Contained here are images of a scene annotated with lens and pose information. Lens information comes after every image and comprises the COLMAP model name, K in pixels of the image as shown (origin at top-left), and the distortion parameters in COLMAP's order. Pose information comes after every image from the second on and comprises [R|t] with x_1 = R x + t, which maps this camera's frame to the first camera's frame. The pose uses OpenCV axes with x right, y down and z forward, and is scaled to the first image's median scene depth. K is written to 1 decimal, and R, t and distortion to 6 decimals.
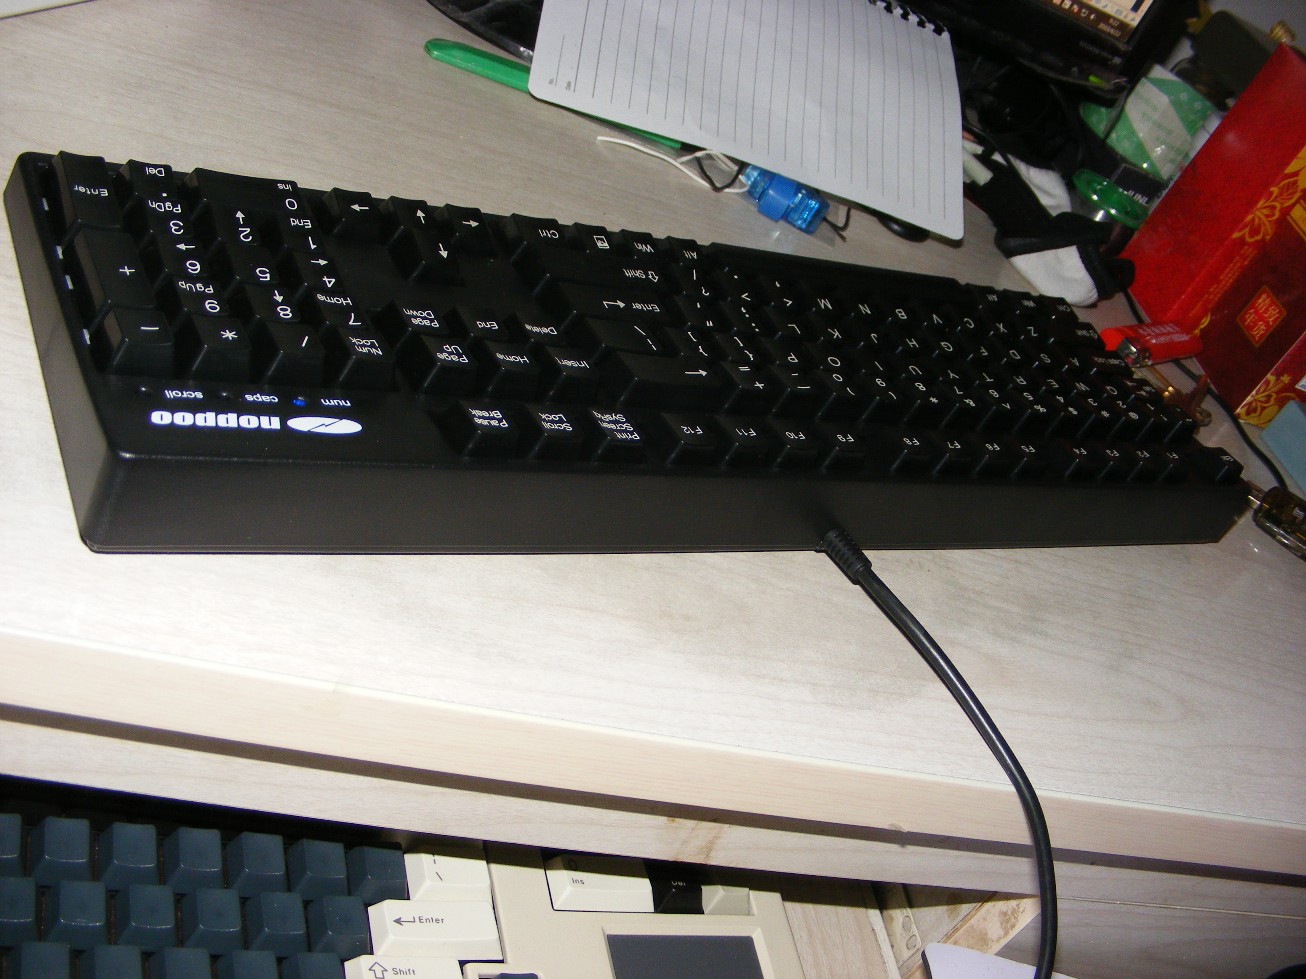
lens RADIAL K [[1483.5, 0, 653.6], [0, 1483.5, 480.7], [0, 0, 1]] dist [-0.213589, 0.000000]
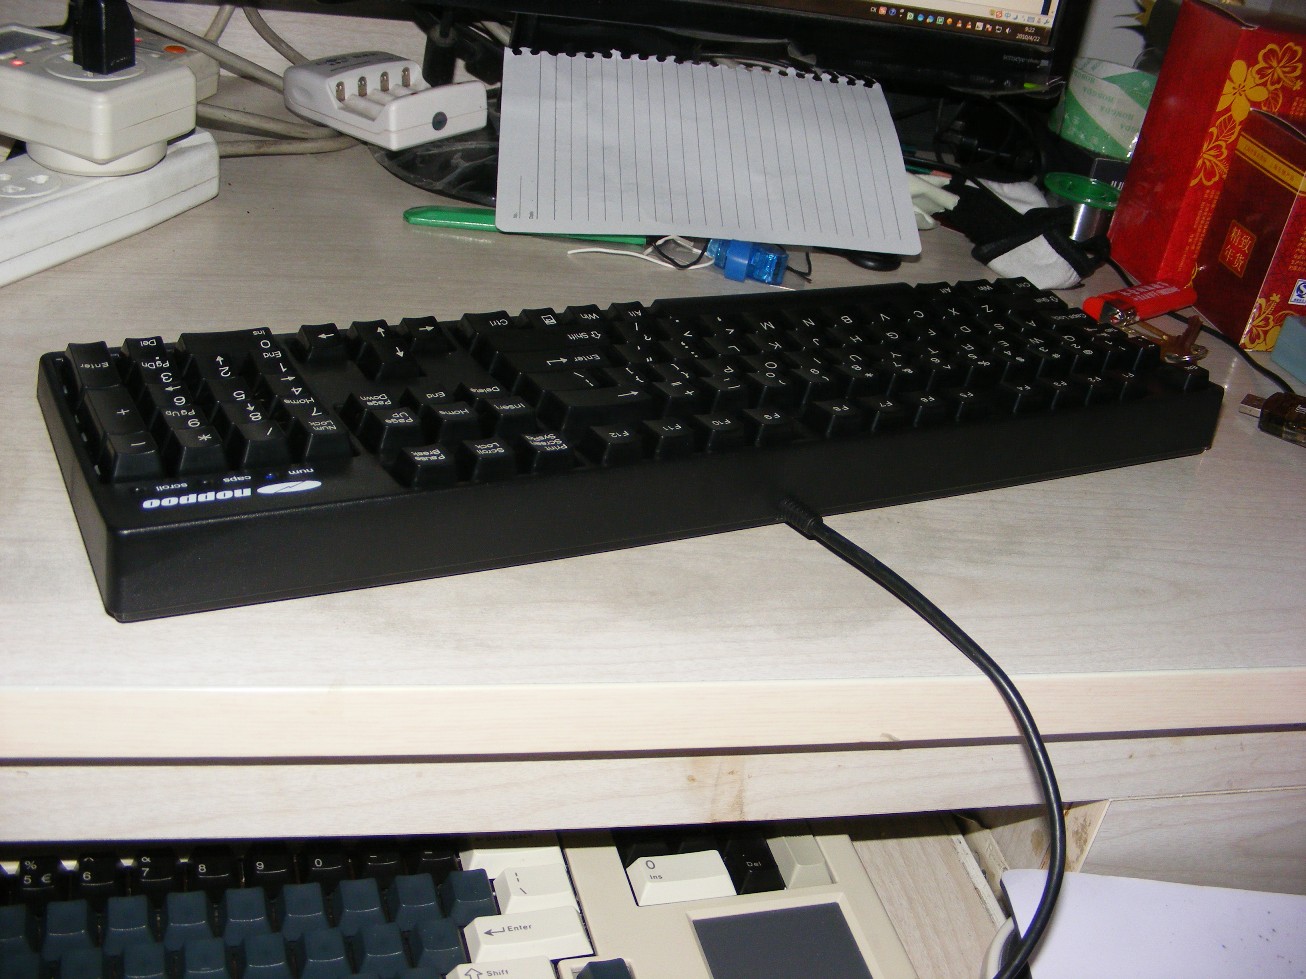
lens RADIAL K [[1483.5, 0, 659.0], [0, 1483.5, 492.0], [0, 0, 1]] dist [-0.213589, 0.000000]
pose [[0.958647, -0.253018, -0.130296, 0.164294], [0.234524, 0.961687, -0.141974, 0.152133], [0.161226, 0.105545, 0.981258, -0.102765]]
